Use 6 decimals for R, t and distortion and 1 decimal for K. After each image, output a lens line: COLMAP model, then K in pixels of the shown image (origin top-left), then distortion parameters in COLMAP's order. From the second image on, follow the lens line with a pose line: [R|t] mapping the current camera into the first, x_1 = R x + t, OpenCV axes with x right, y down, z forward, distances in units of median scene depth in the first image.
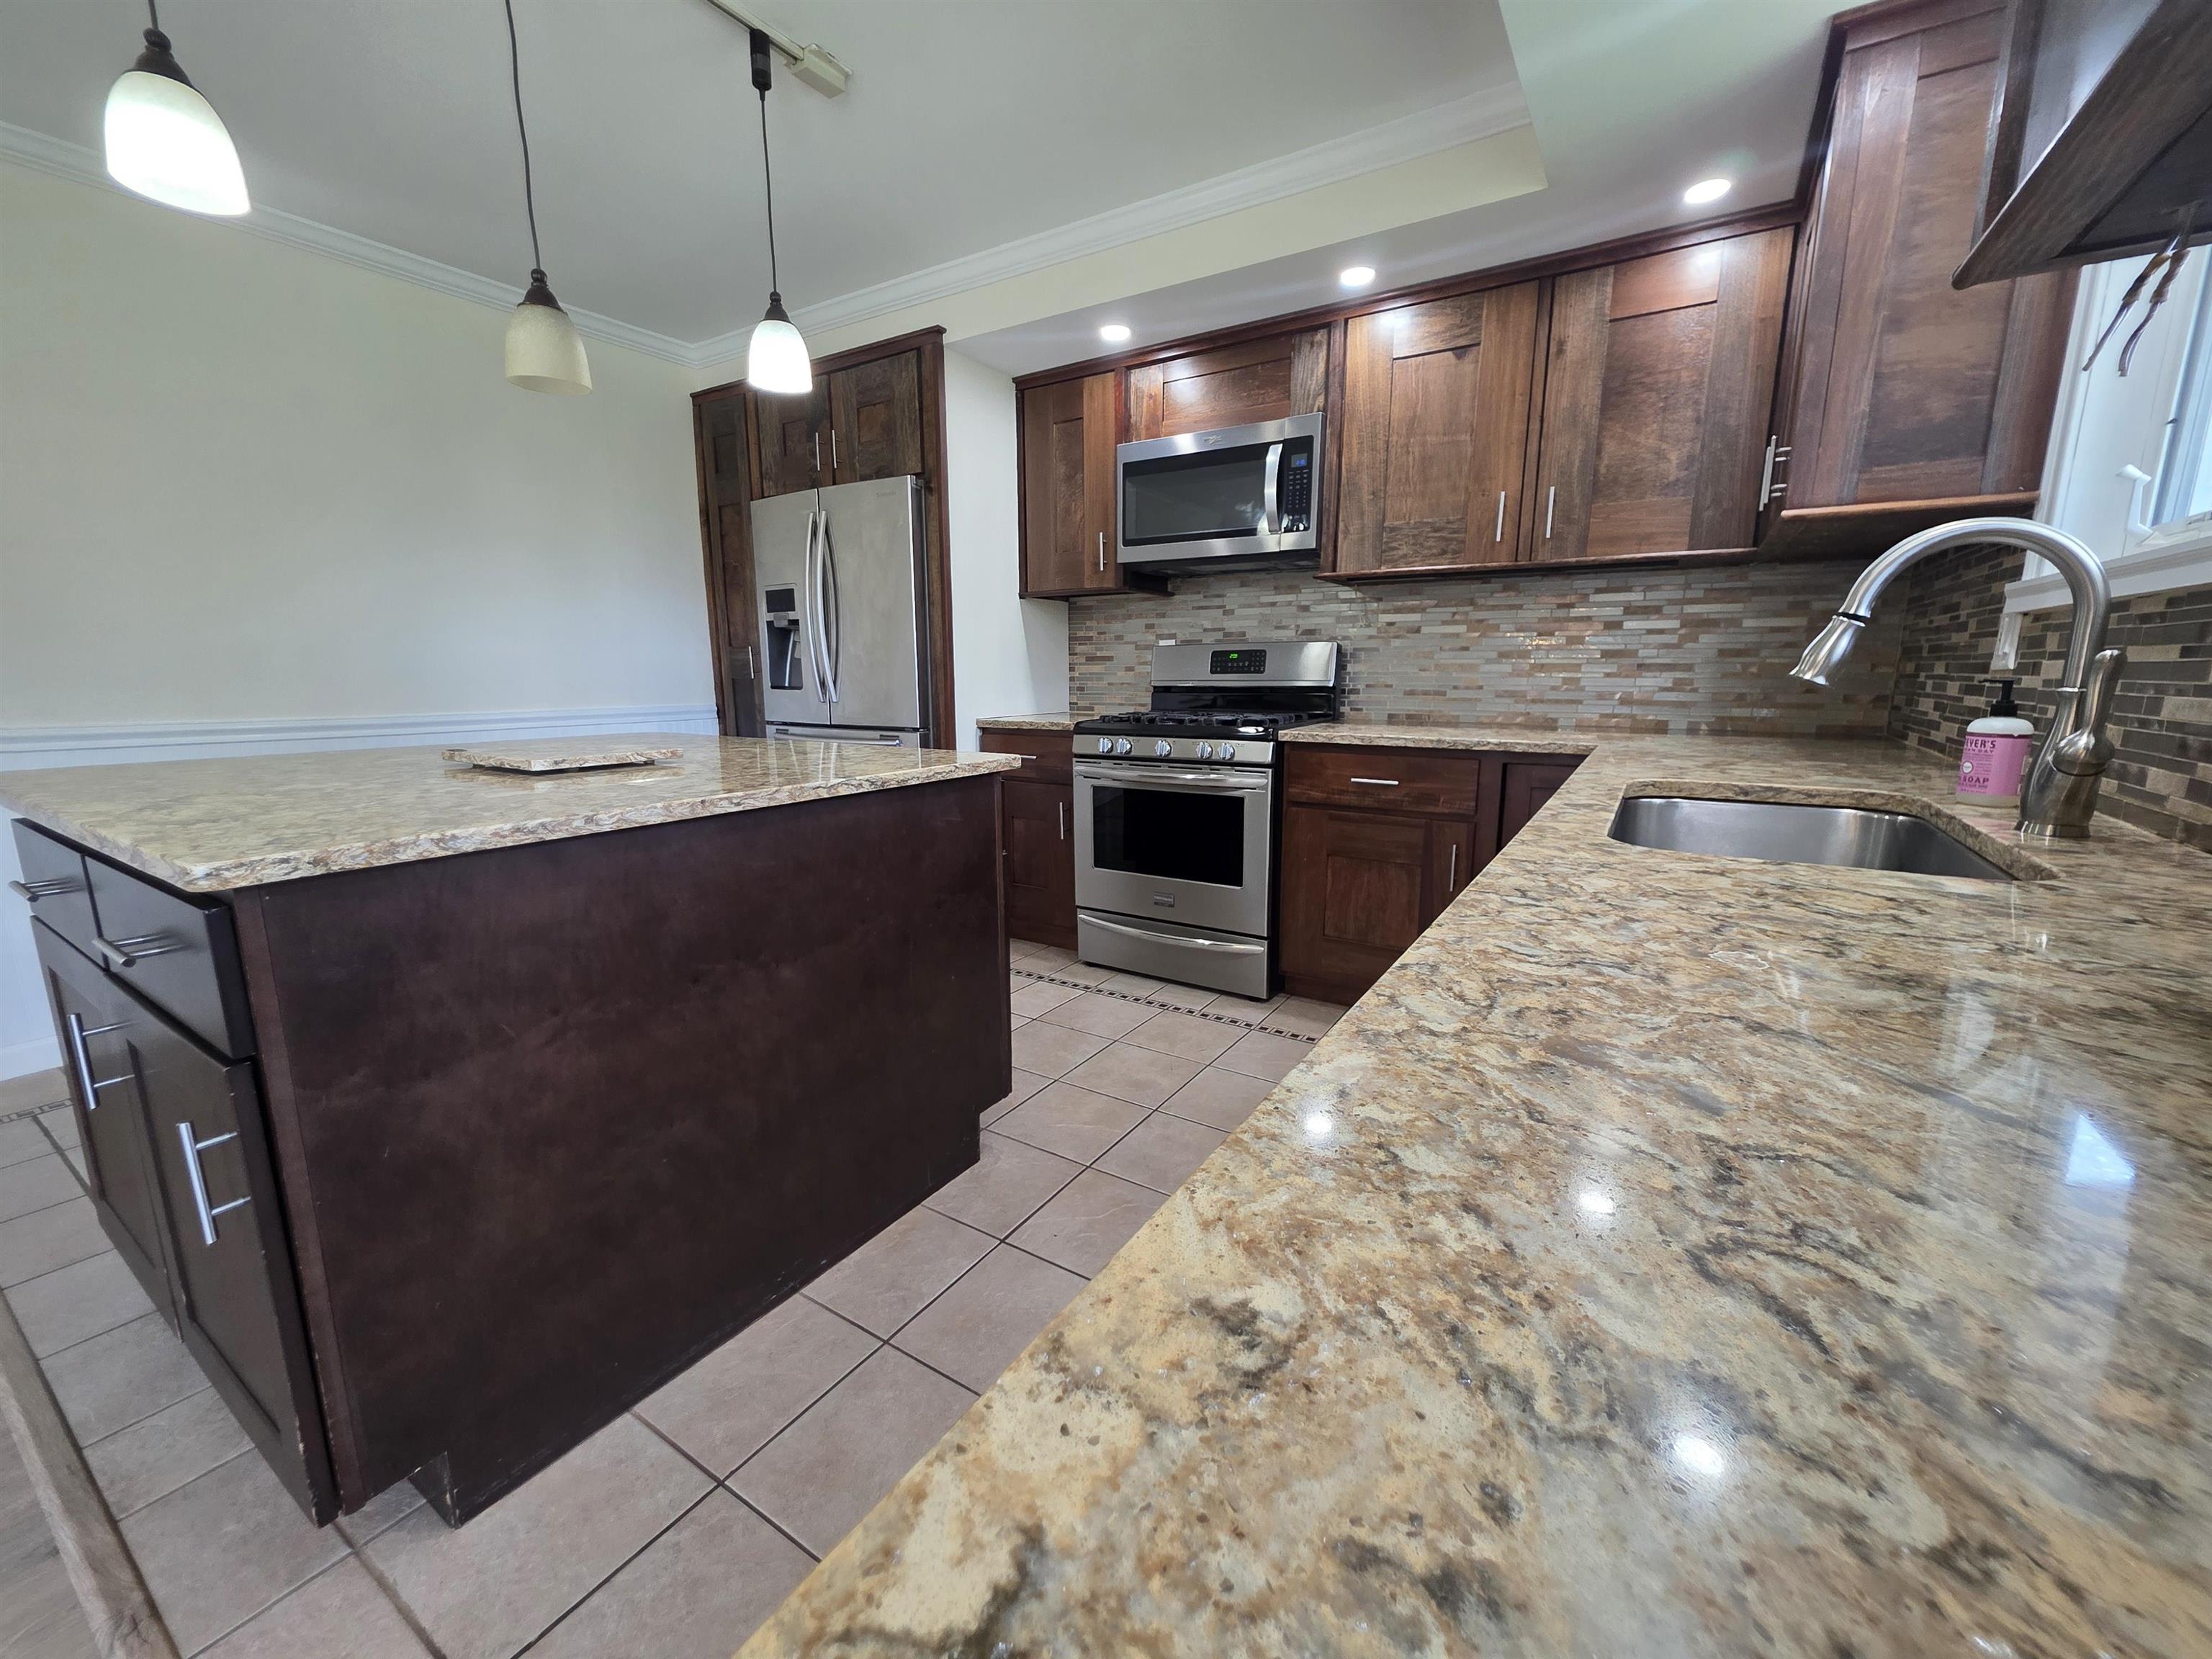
lens RADIAL K [[881.7, 0, 1105.7], [0, 881.7, 836.4], [0, 0, 1]] dist [0.001800, 0.000347]
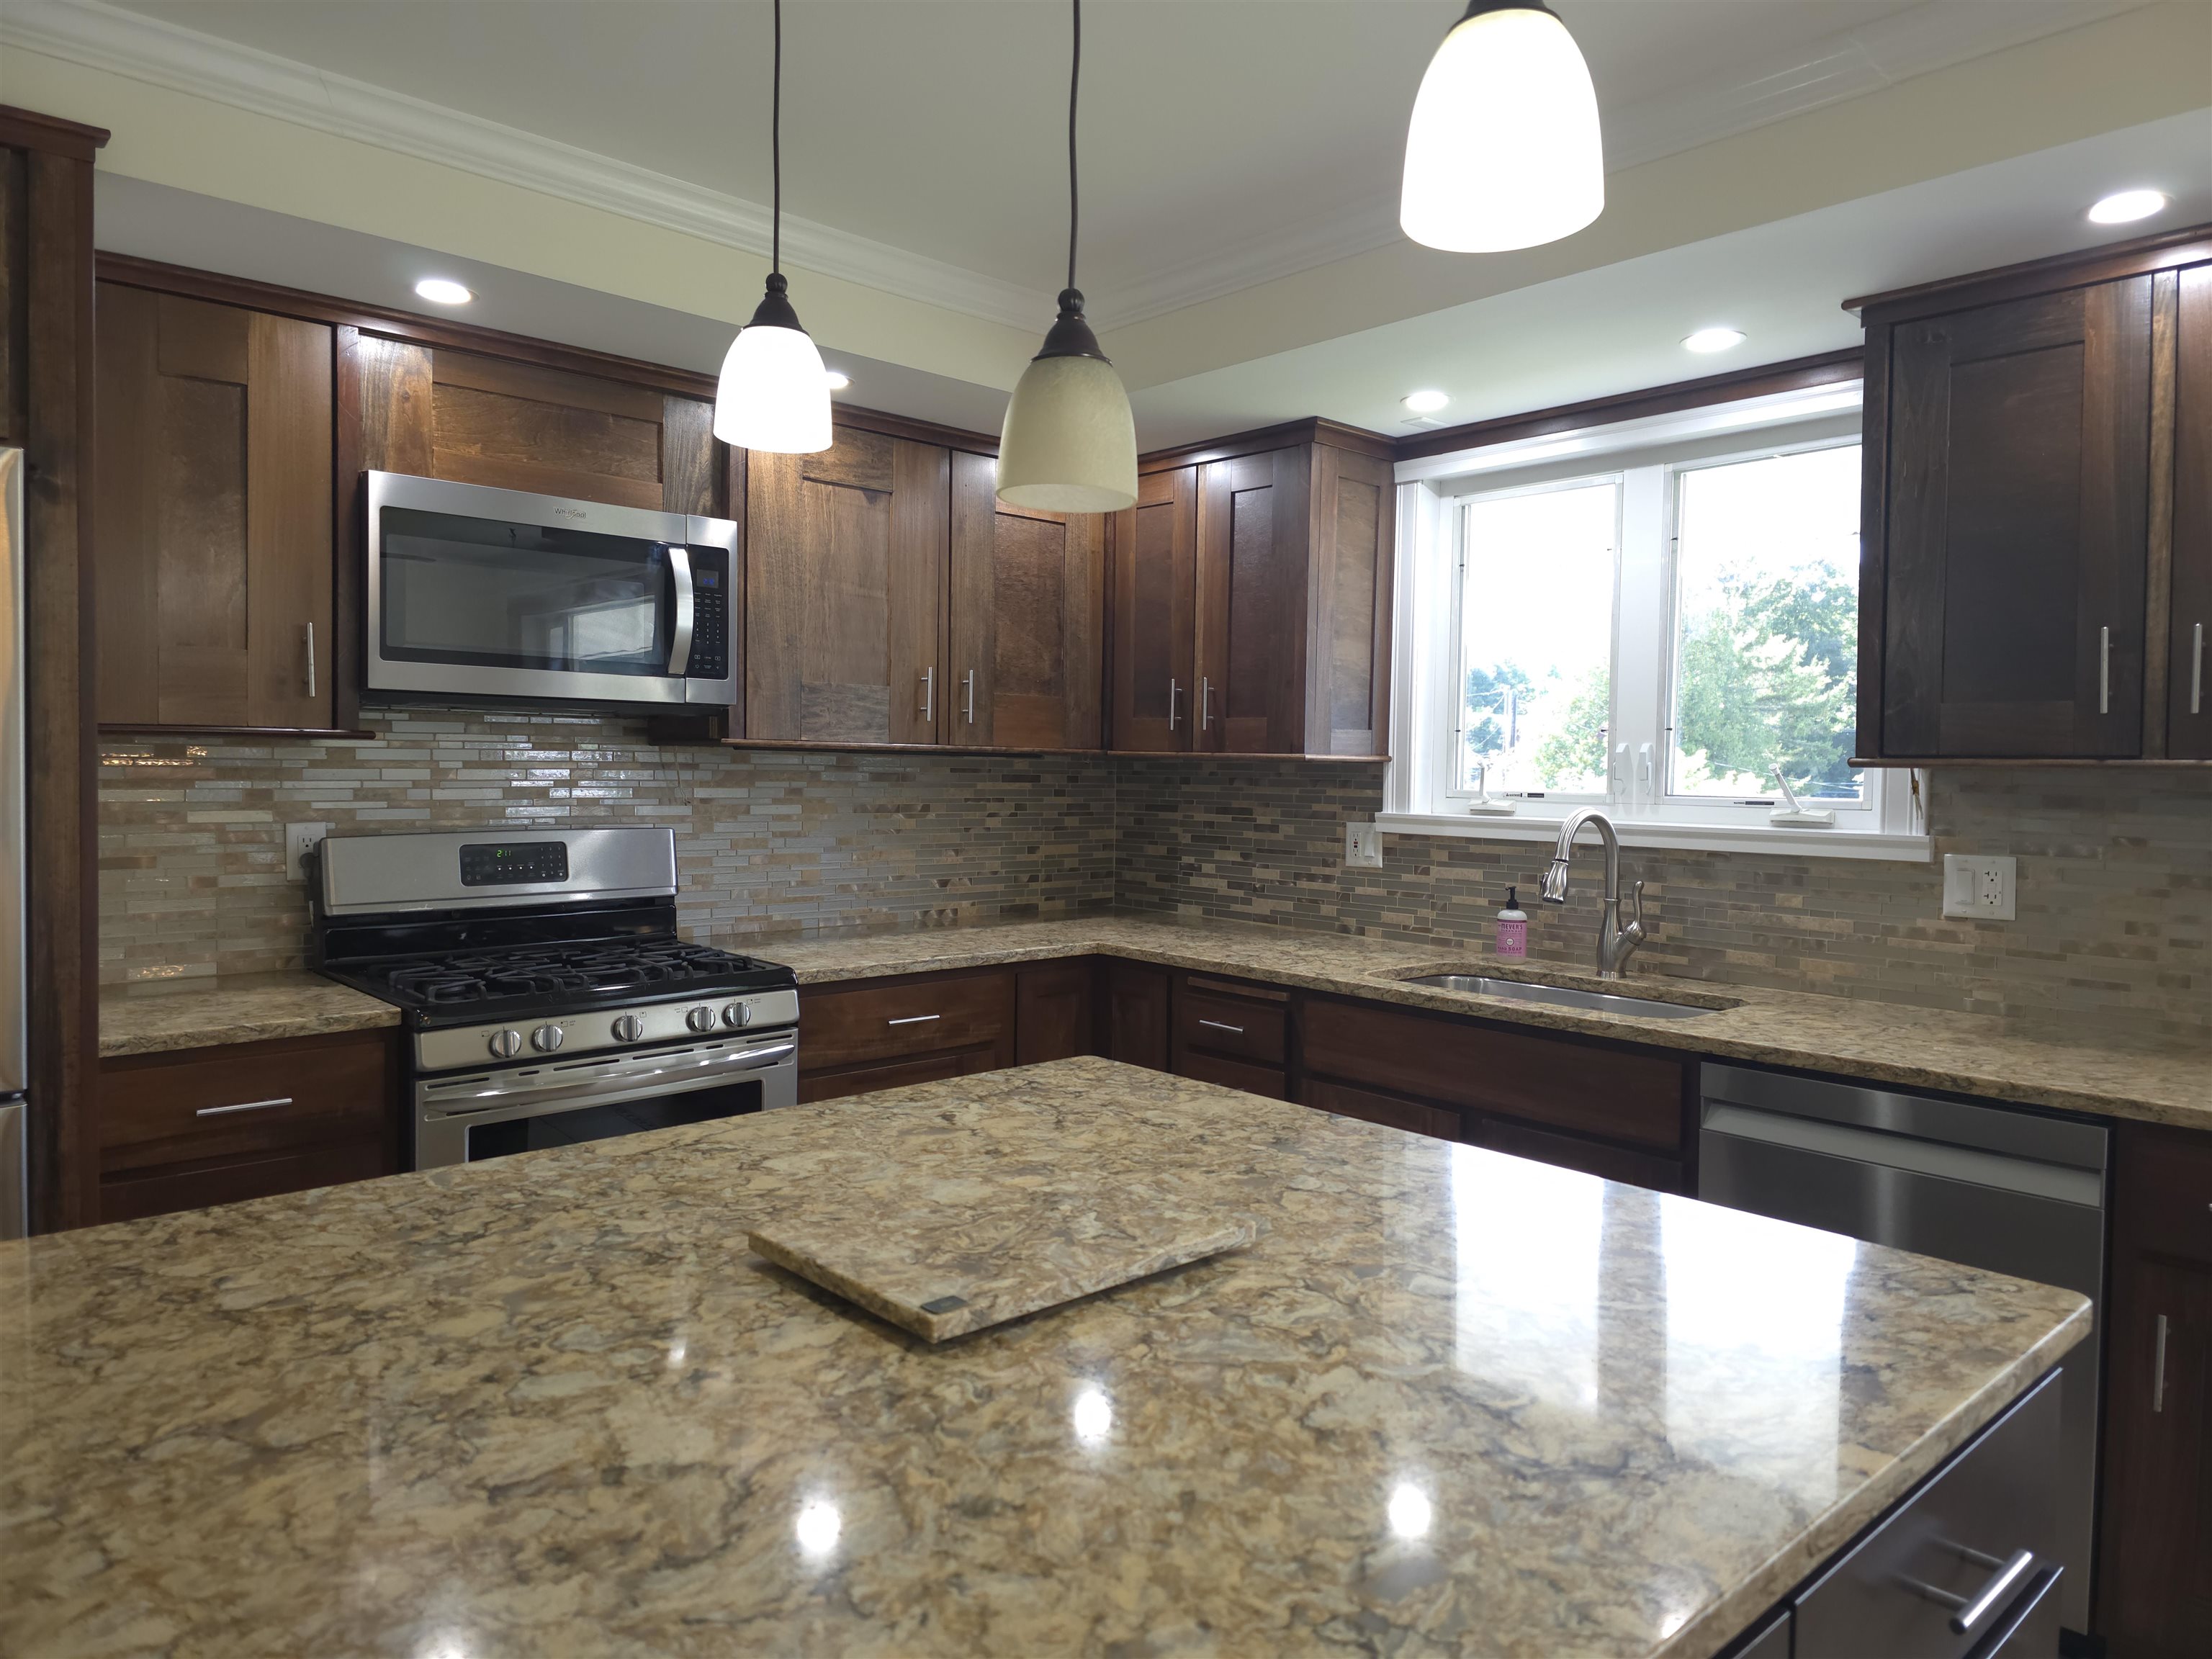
lens RADIAL K [[1458.5, 0, 1121.0], [0, 1458.5, 819.5], [0, 0, 1]] dist [0.056690, -0.064978]
pose [[0.248981, -0.028075, 0.968101, -0.772641], [0.167818, 0.985710, -0.014575, -0.162622], [-0.953858, 0.166094, 0.250134, 0.416817]]
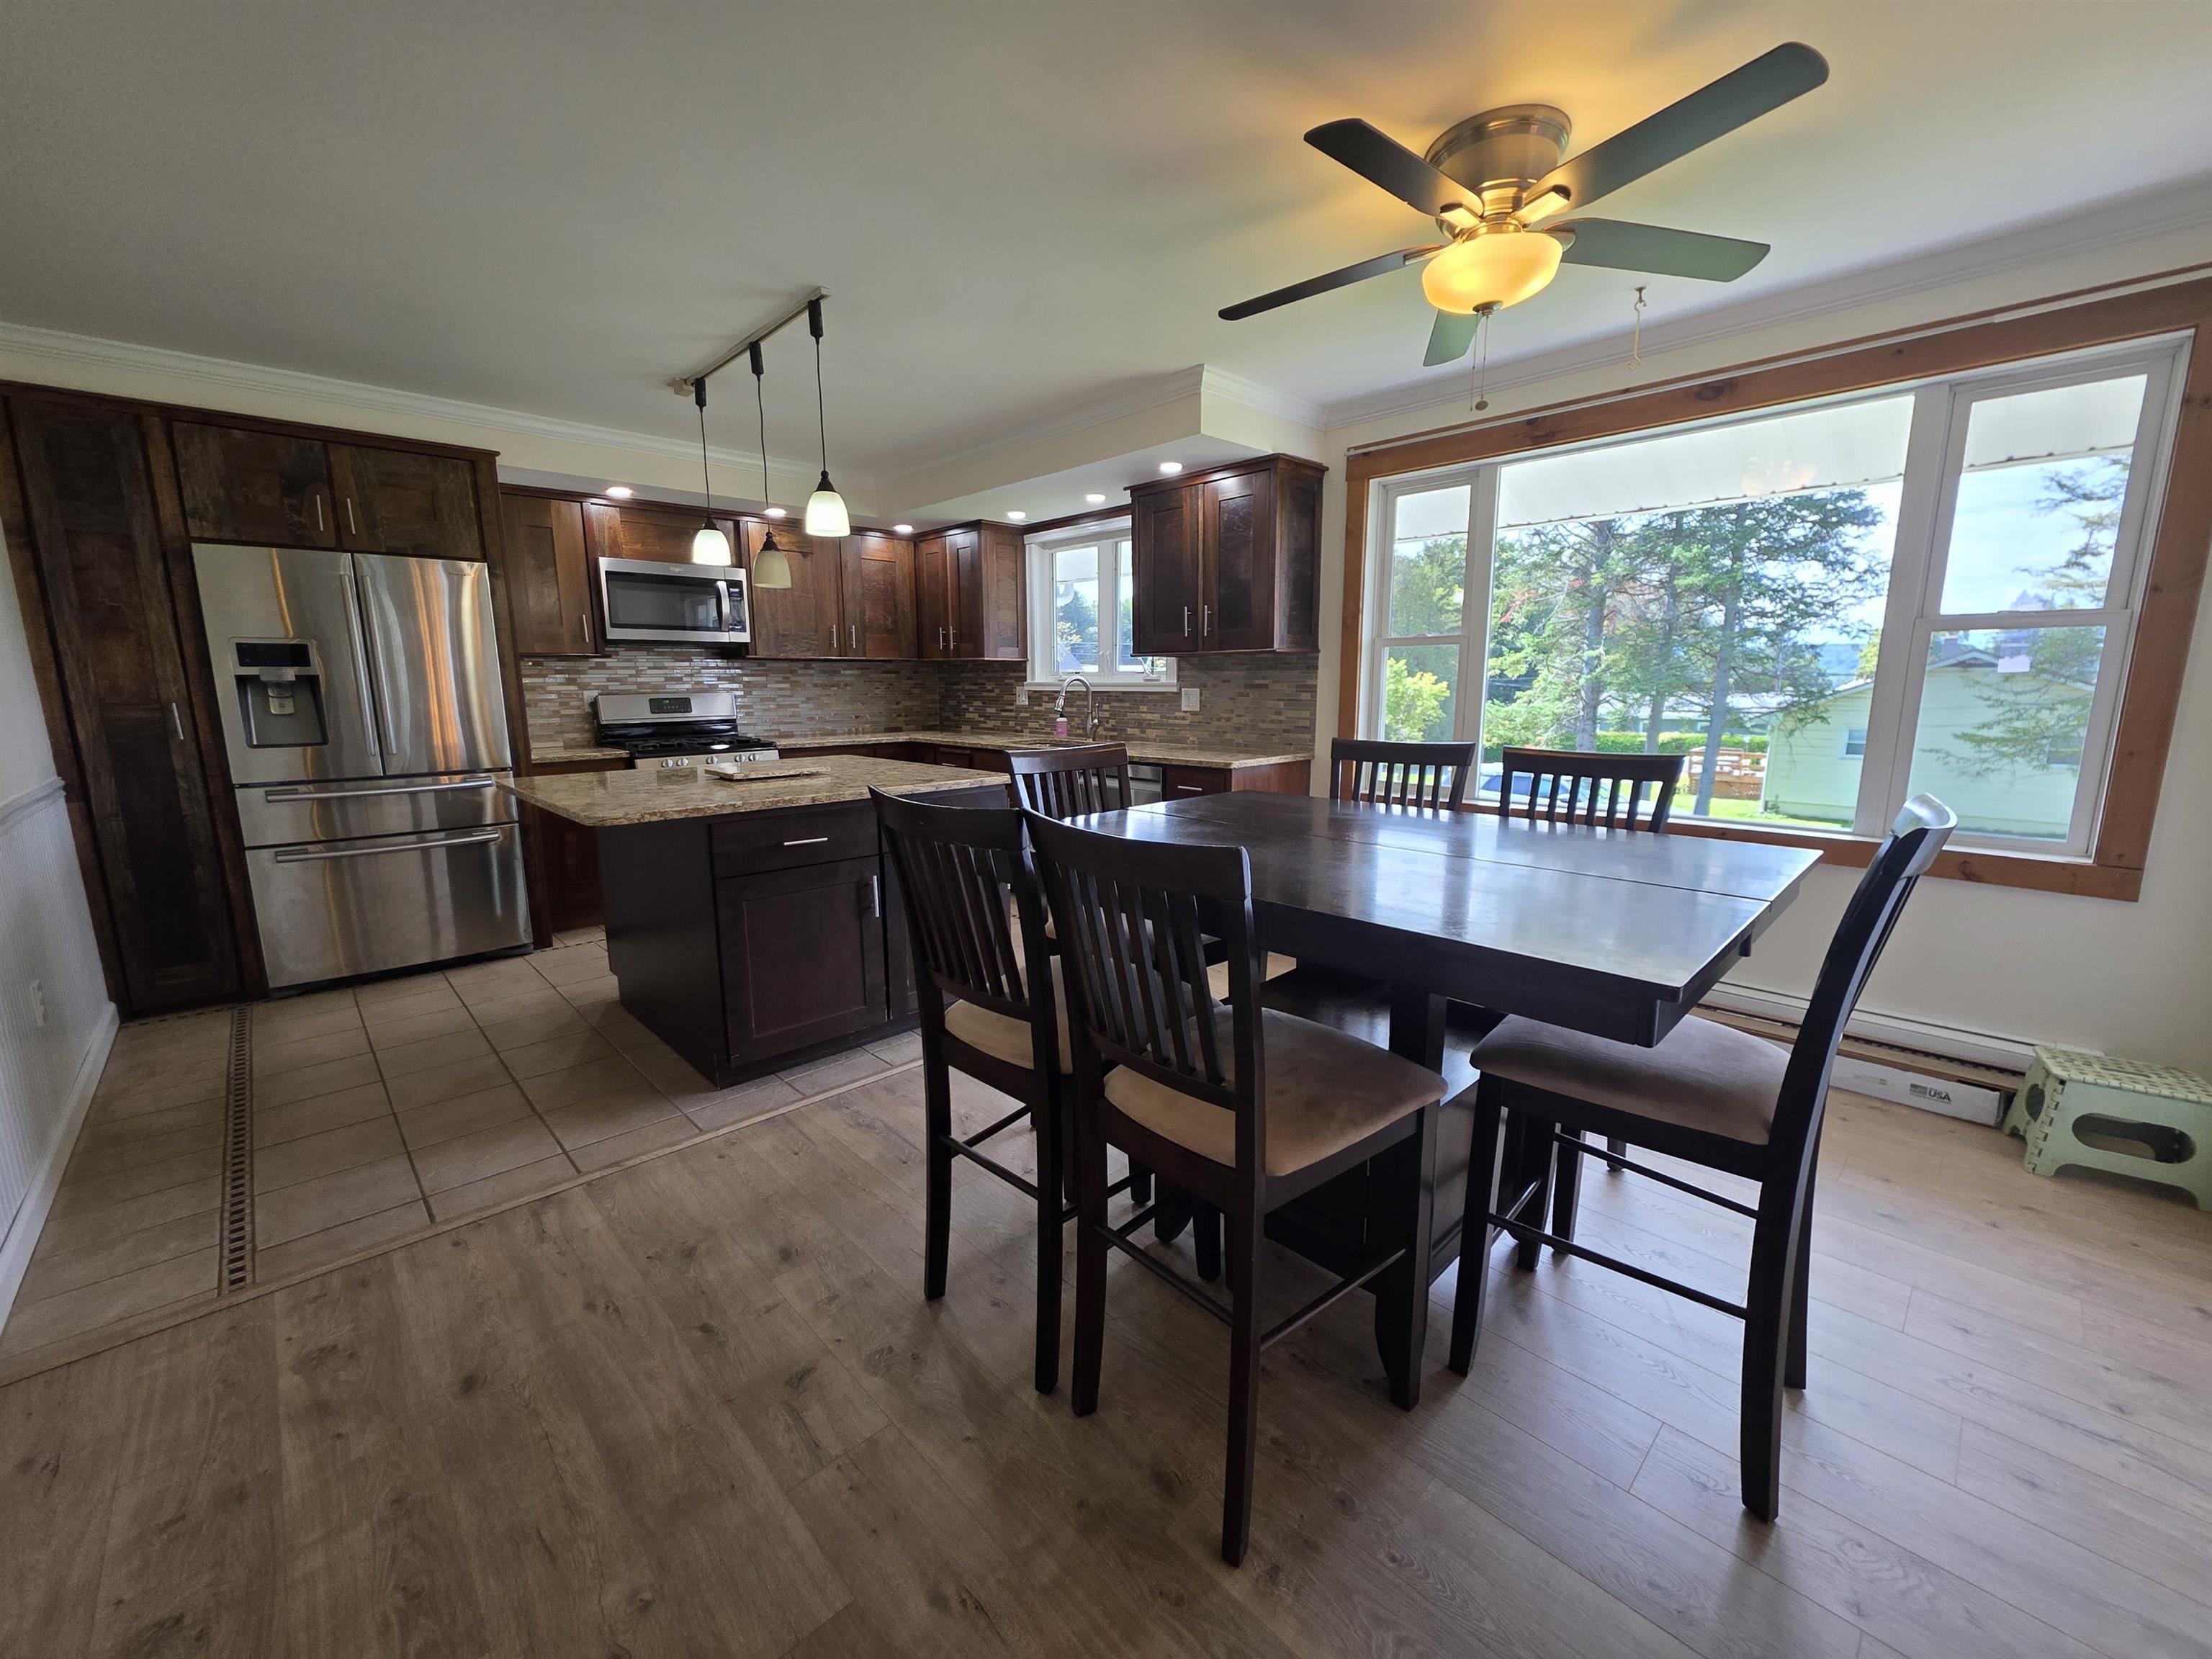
lens RADIAL K [[881.7, 0, 1098.5], [0, 881.7, 841.3], [0, 0, 1]] dist [0.001800, 0.000347]
pose [[0.233078, -0.175251, 0.956536, -1.327597], [0.187790, 0.973224, 0.132550, -0.035576], [-0.954154, 0.148734, 0.259747, -0.080572]]
